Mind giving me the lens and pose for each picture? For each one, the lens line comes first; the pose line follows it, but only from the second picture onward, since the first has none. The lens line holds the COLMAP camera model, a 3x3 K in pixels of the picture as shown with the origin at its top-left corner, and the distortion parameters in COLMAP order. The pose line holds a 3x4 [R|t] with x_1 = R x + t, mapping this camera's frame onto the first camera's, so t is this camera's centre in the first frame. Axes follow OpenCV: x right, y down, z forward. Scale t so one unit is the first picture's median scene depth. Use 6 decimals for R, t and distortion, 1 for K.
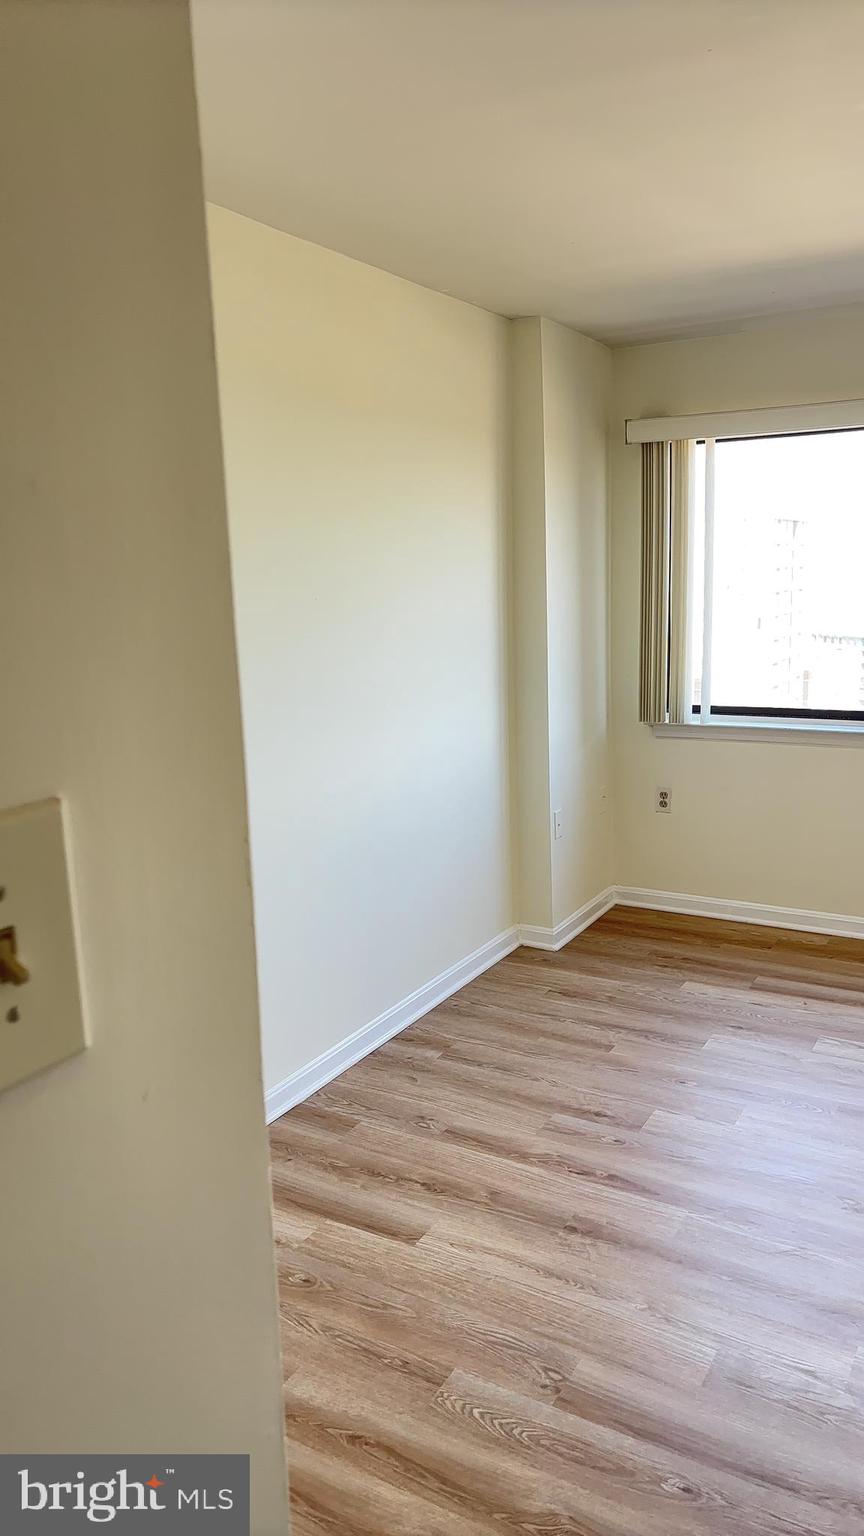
lens RADIAL K [[1128.9, 0, 406.7], [0, 1128.9, 760.6], [0, 0, 1]] dist [0.000502, -0.004456]
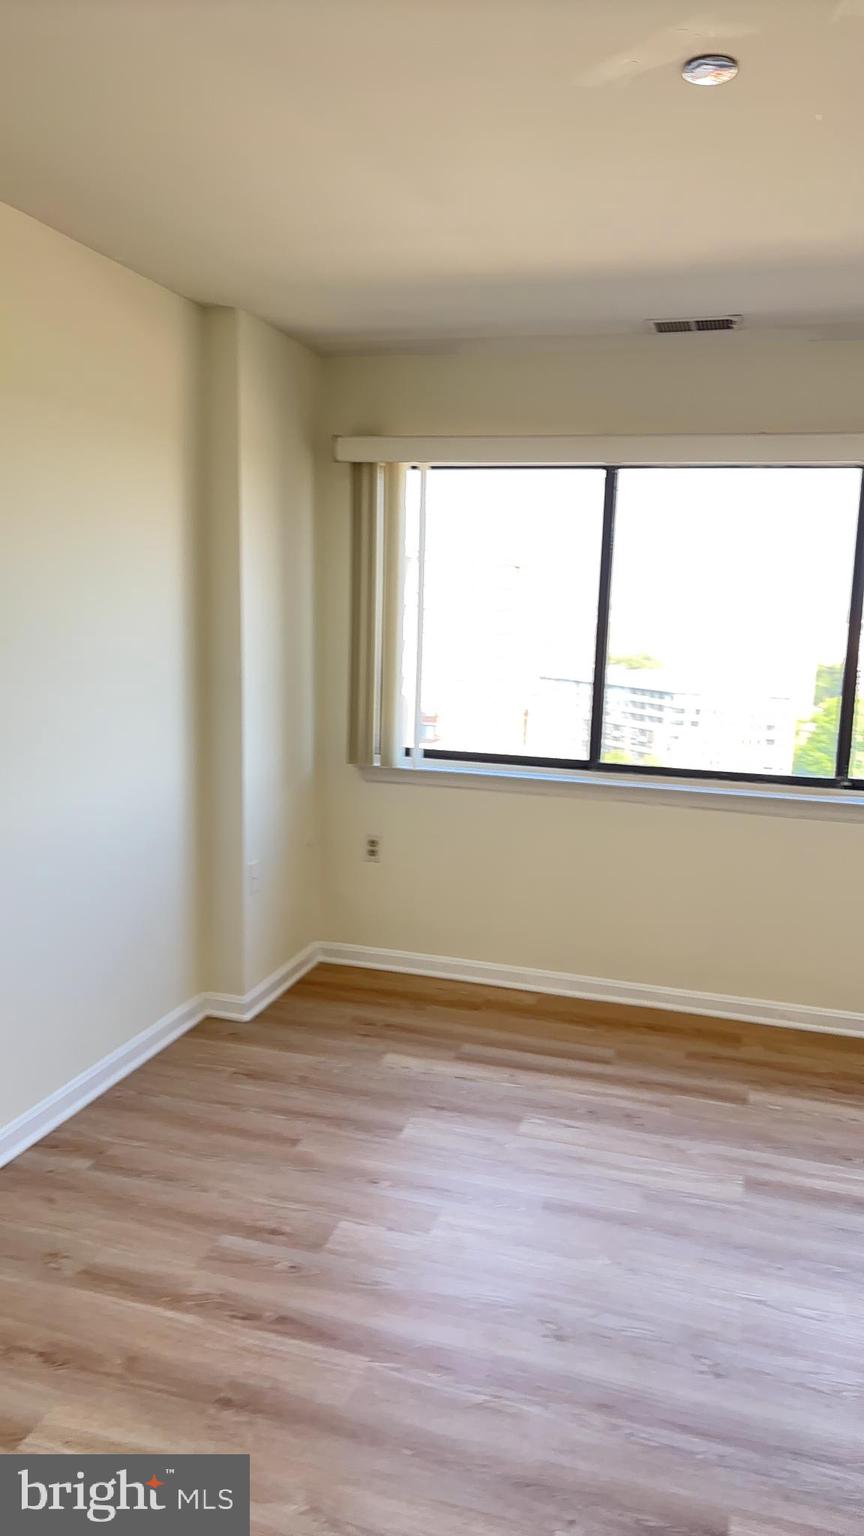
lens RADIAL K [[1128.9, 0, 406.7], [0, 1128.9, 760.6], [0, 0, 1]] dist [0.000502, -0.004456]
pose [[0.972390, 0.021811, 0.232341, 0.052829], [-0.015252, 0.999434, -0.029987, -0.013775], [-0.232864, 0.025616, 0.972172, 0.123737]]
